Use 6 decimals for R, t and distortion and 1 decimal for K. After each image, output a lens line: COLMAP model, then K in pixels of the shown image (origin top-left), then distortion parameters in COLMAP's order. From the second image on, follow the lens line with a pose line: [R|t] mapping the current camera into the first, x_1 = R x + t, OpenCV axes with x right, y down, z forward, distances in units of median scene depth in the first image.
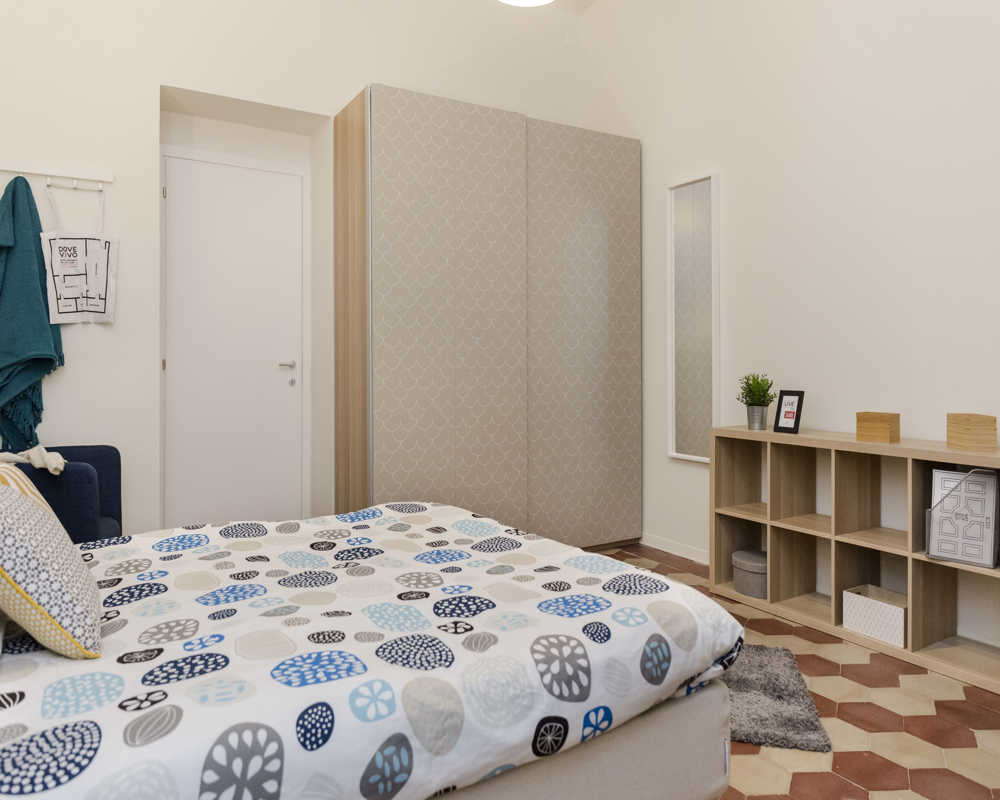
lens RADIAL K [[710.5, 0, 495.6], [0, 710.5, 360.5], [0, 0, 1]] dist [0.000314, -0.007099]
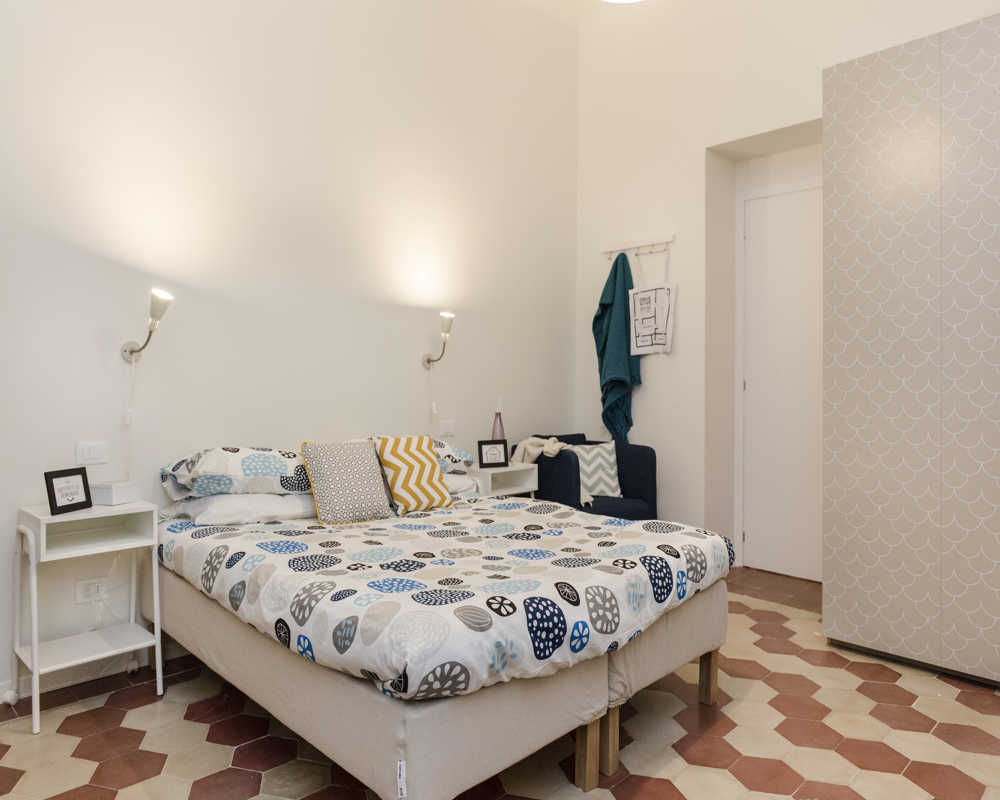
lens RADIAL K [[685.9, 0, 488.0], [0, 685.9, 395.4], [0, 0, 1]] dist [-0.017032, -0.004011]
pose [[0.206303, 0.020017, -0.978283, 0.882969], [-0.002300, 0.999798, 0.019972, 0.000518], [0.978485, -0.001870, 0.206307, 0.638445]]
